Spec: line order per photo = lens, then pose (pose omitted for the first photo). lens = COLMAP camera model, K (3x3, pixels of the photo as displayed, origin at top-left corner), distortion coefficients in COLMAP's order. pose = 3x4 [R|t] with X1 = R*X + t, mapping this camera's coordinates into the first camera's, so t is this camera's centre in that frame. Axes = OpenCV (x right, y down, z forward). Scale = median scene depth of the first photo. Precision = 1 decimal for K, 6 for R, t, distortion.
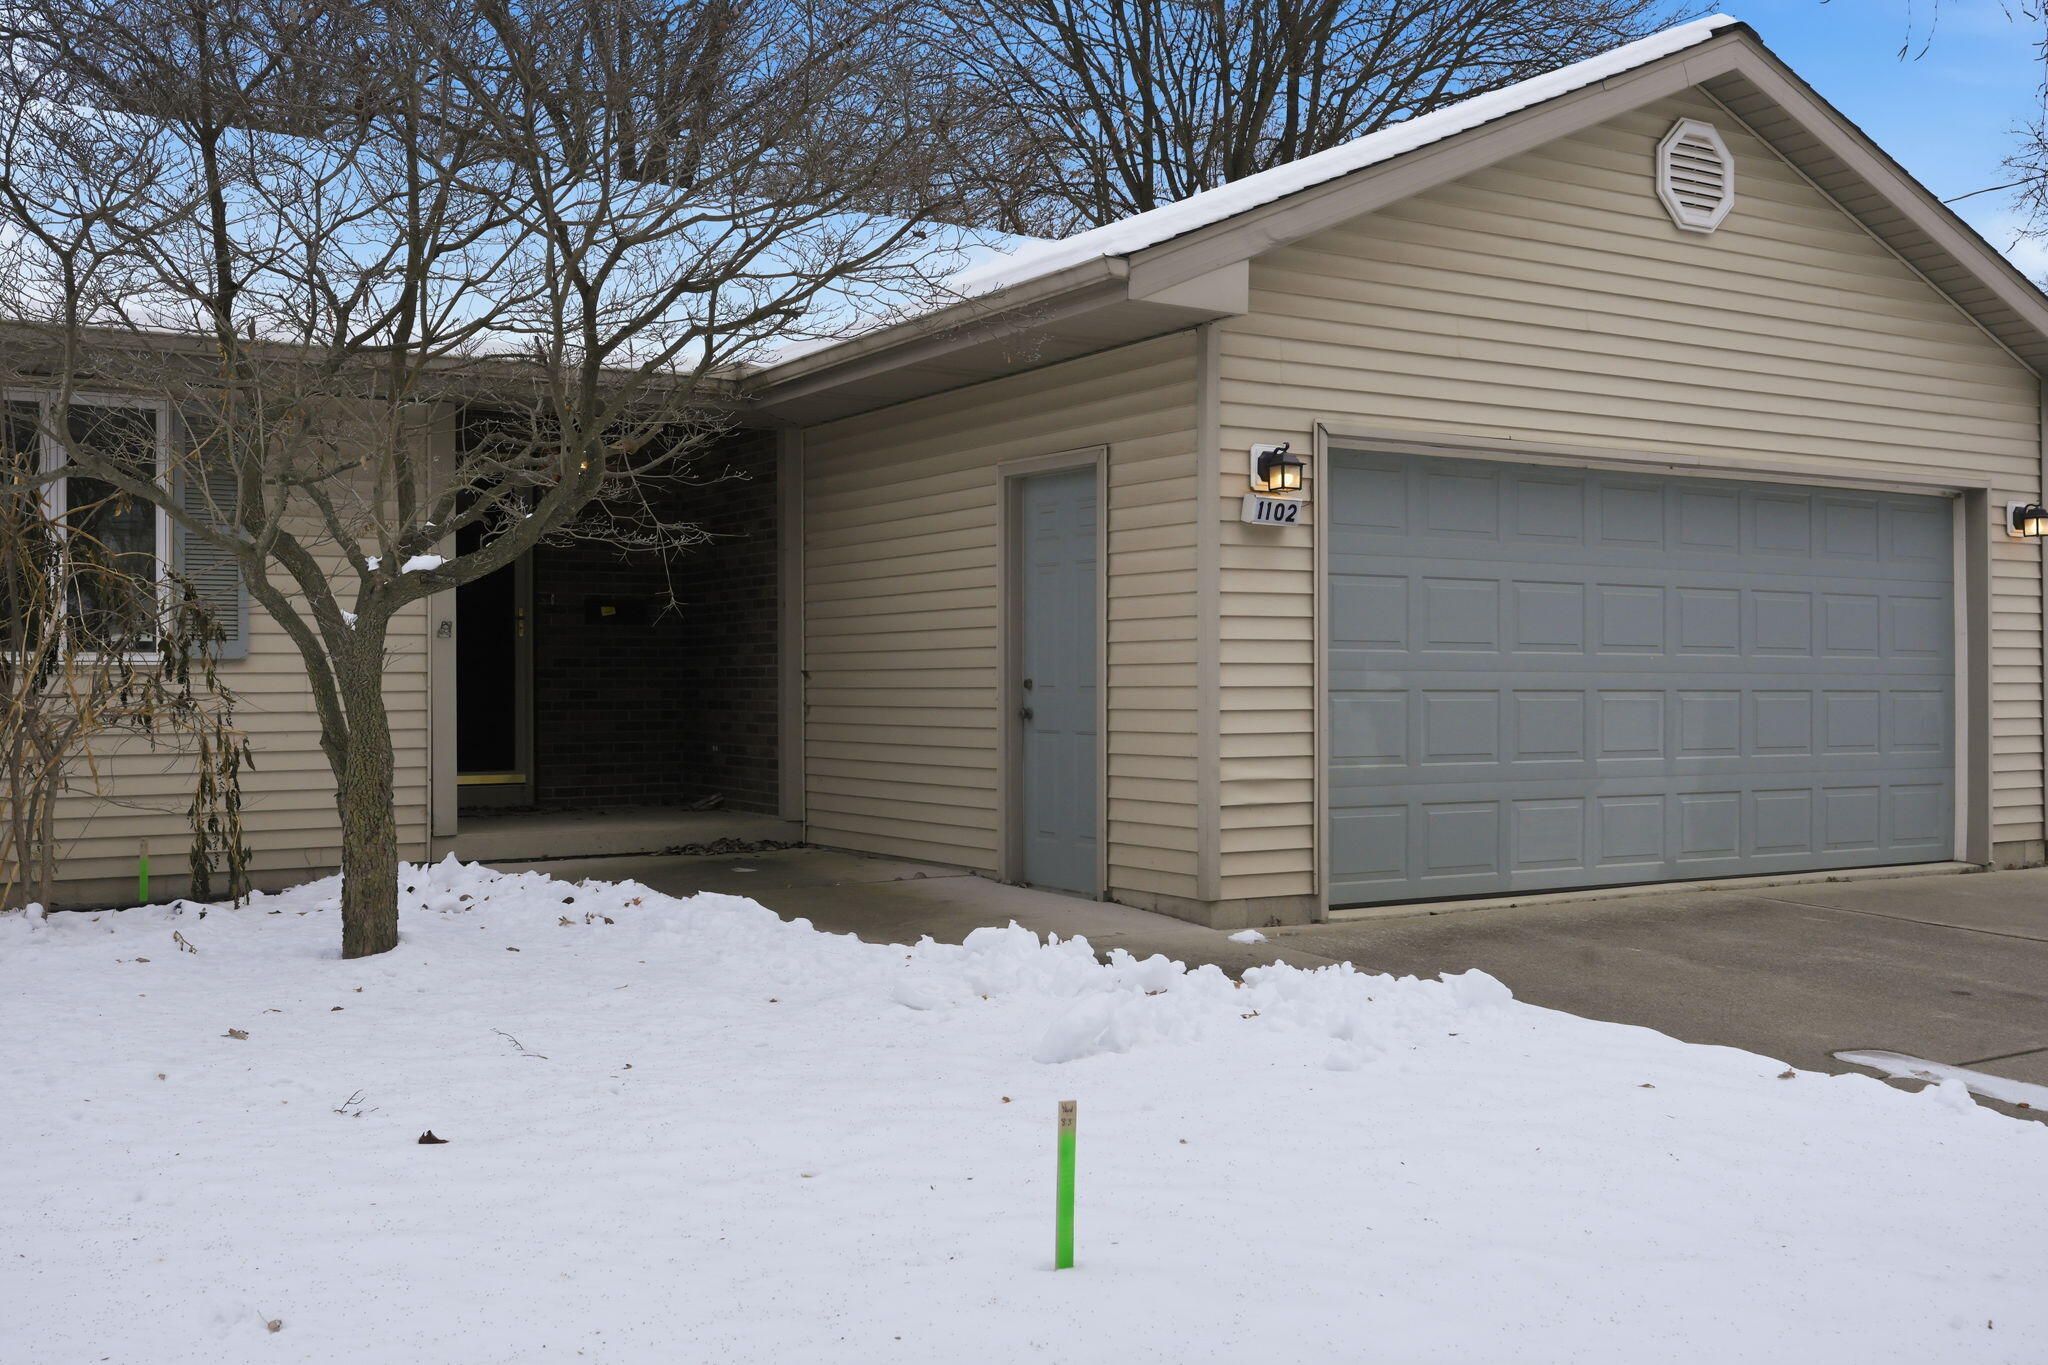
lens RADIAL K [[2025.6, 0, 1024.7], [0, 2025.6, 693.9], [0, 0, 1]] dist [-0.000568, 0.000000]
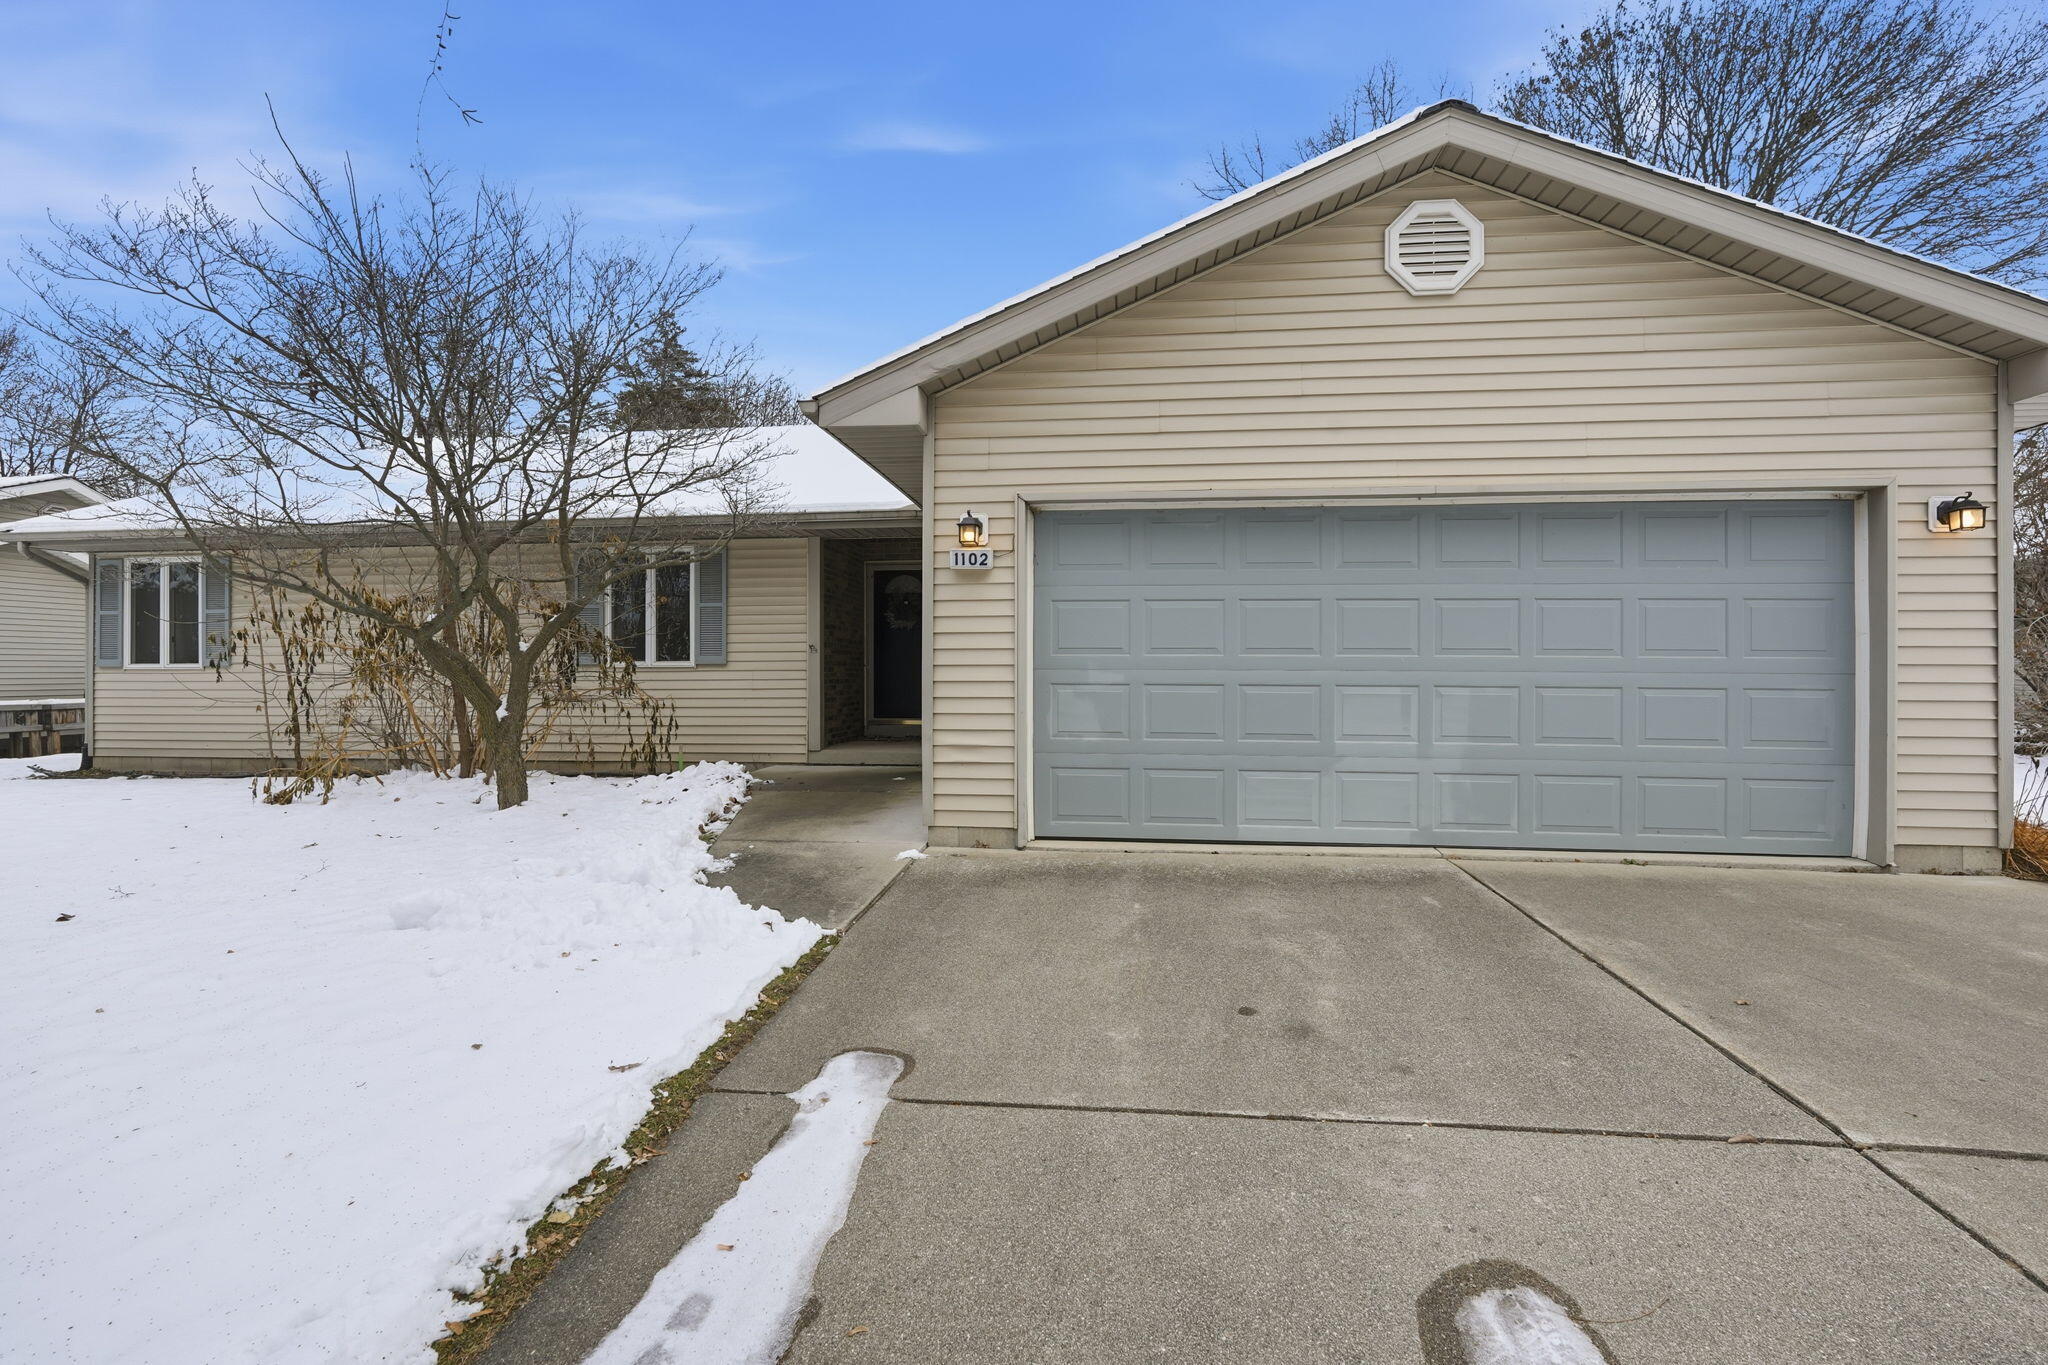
lens RADIAL K [[1102.9, 0, 1009.7], [0, 1102.9, 688.8], [0, 0, 1]] dist [0.016298, -0.000376]
pose [[0.783205, 0.008186, -0.621709, 0.534592], [-0.008031, 0.999963, 0.003049, -0.000252], [0.621711, 0.002605, 0.783242, 0.341939]]
